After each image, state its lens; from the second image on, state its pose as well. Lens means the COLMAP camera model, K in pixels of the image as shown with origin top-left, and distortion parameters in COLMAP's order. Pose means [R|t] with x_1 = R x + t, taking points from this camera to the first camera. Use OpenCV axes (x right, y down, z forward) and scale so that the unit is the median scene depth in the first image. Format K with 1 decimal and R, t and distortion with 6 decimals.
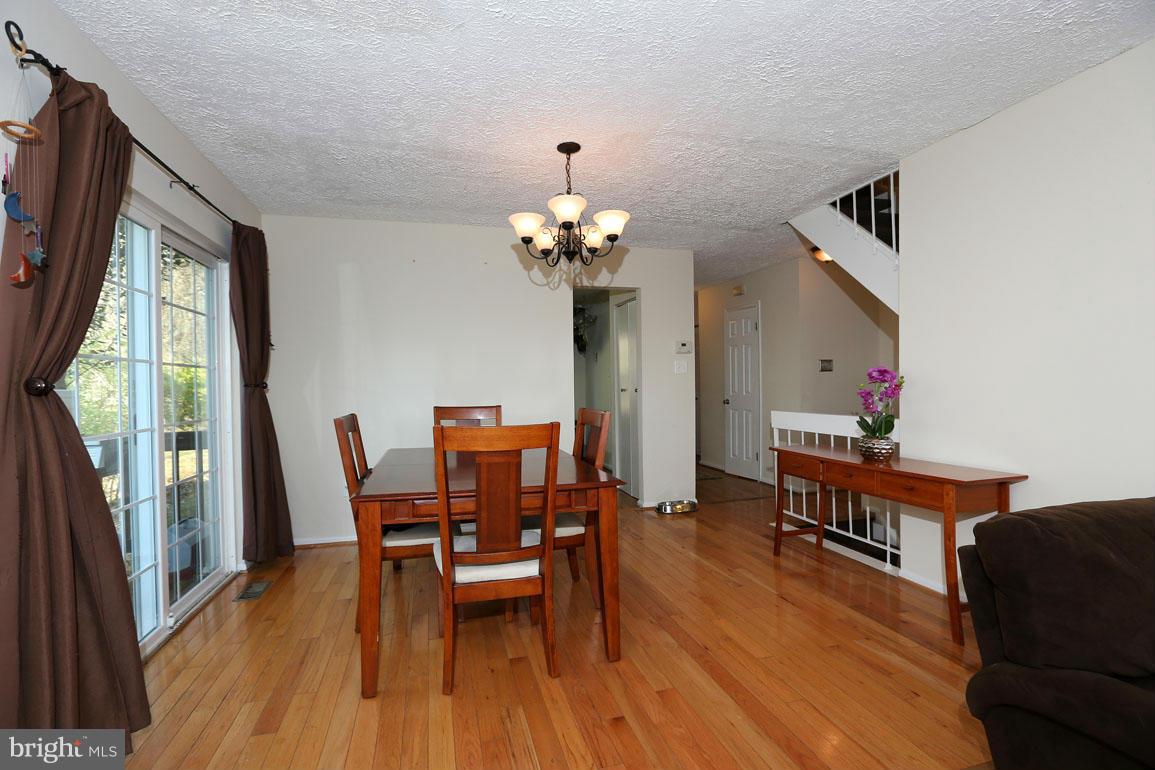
lens RADIAL K [[531.1, 0, 573.3], [0, 531.1, 388.3], [0, 0, 1]] dist [-0.057151, 0.024887]
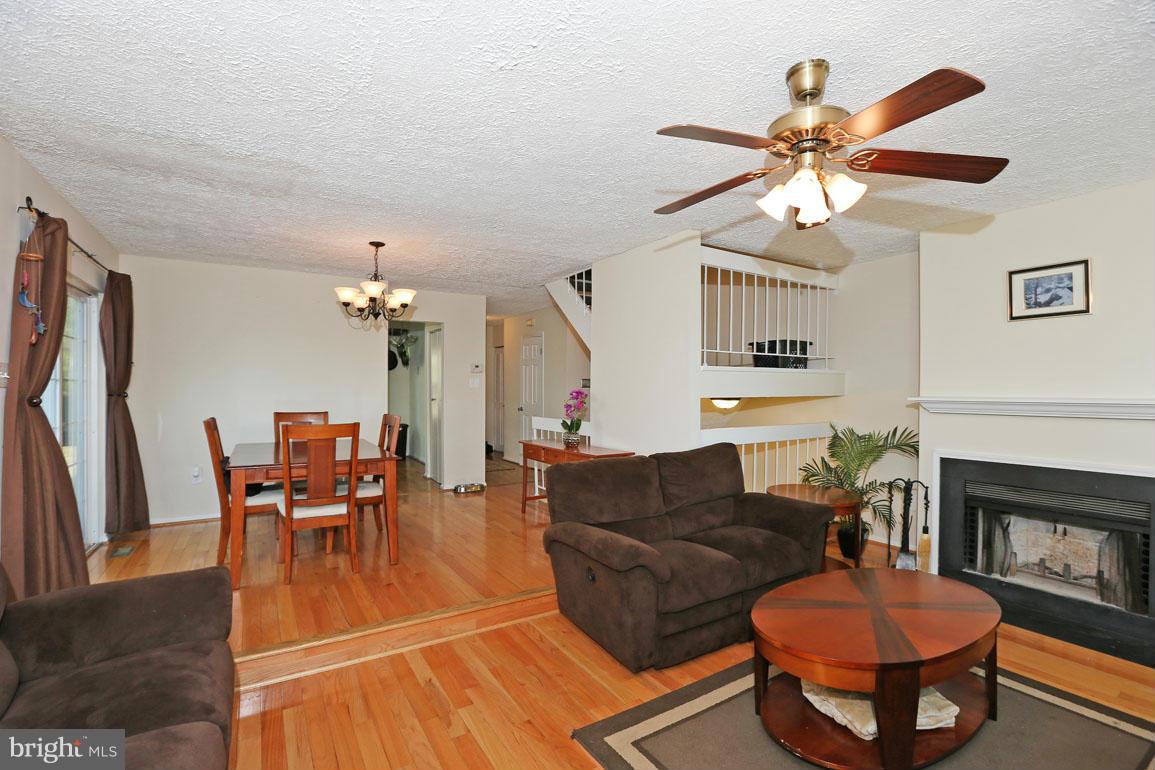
lens RADIAL K [[531.1, 0, 573.3], [0, 531.1, 388.3], [0, 0, 1]] dist [-0.057151, 0.024887]
pose [[0.958559, 0.016572, 0.284411, 0.101271], [-0.014100, 0.999843, -0.010736, -0.026492], [-0.284544, 0.006281, 0.958642, -0.569377]]
